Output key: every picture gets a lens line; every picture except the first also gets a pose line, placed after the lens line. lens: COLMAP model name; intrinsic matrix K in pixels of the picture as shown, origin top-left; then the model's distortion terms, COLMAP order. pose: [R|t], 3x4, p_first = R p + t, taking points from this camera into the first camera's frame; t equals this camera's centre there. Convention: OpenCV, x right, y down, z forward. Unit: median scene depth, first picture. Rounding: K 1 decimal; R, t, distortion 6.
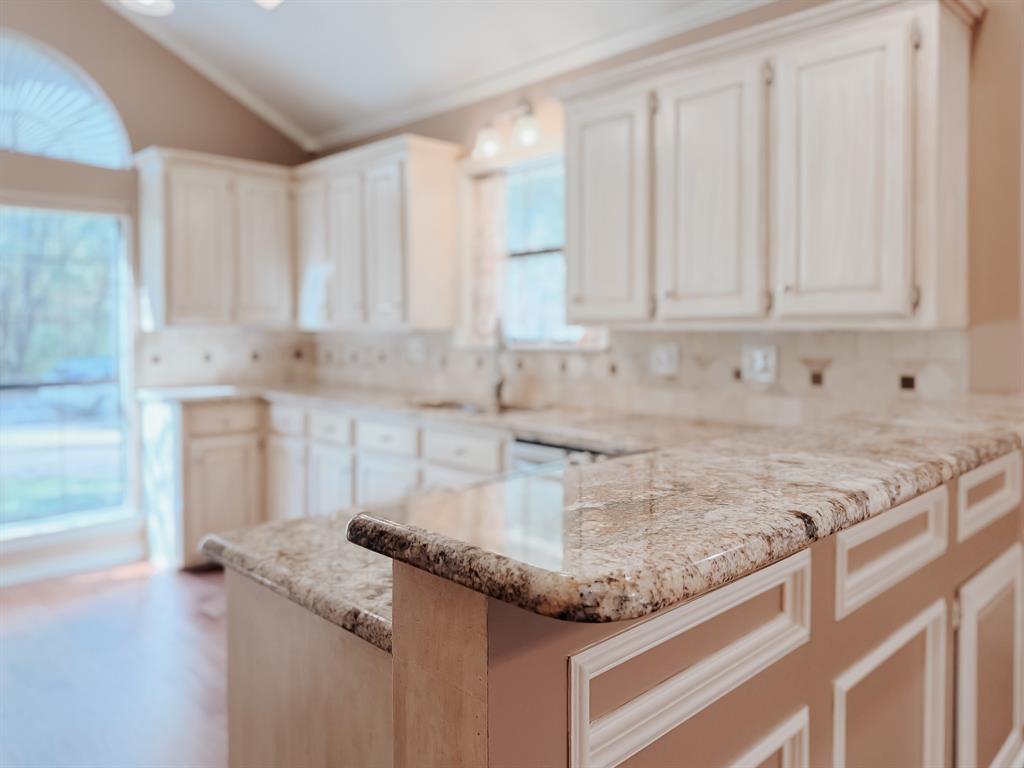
lens RADIAL K [[727.6, 0, 512.0], [0, 727.6, 384.0], [0, 0, 1]] dist [-0.001215, -0.001055]
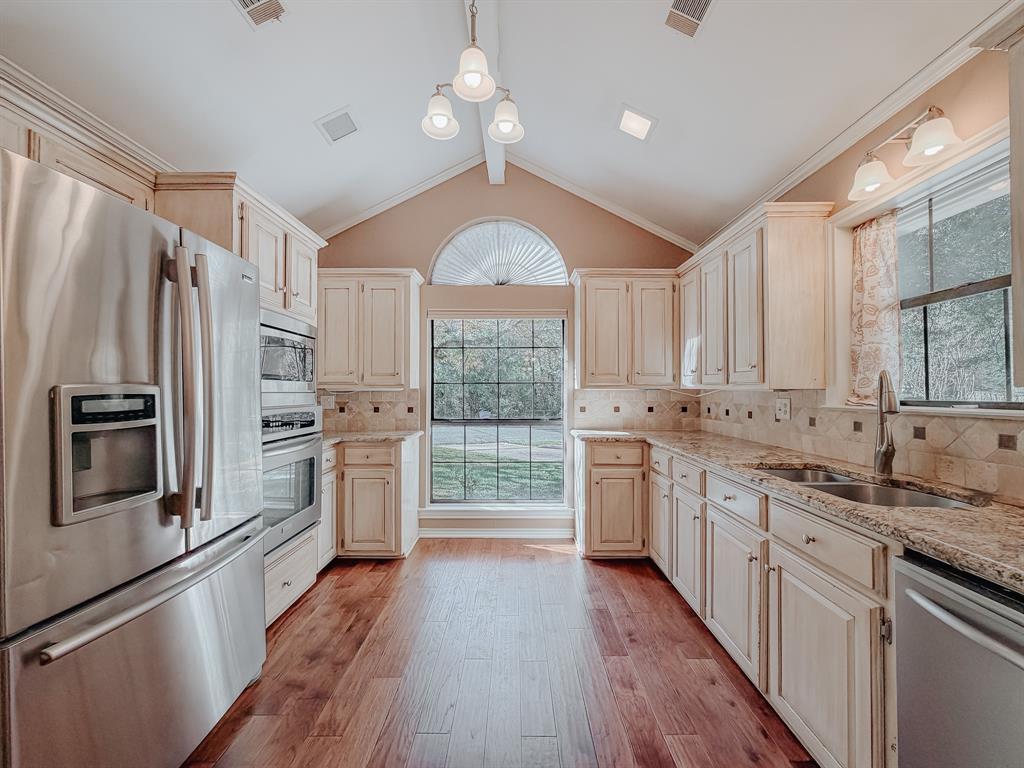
lens RADIAL K [[420.3, 0, 514.4], [0, 420.3, 388.1], [0, 0, 1]] dist [0.016851, -0.000006]
pose [[0.725154, -0.001474, -0.688585, 0.009631], [-0.052444, 0.996975, -0.057364, -0.022375], [0.686586, 0.077710, 0.722883, 0.303072]]
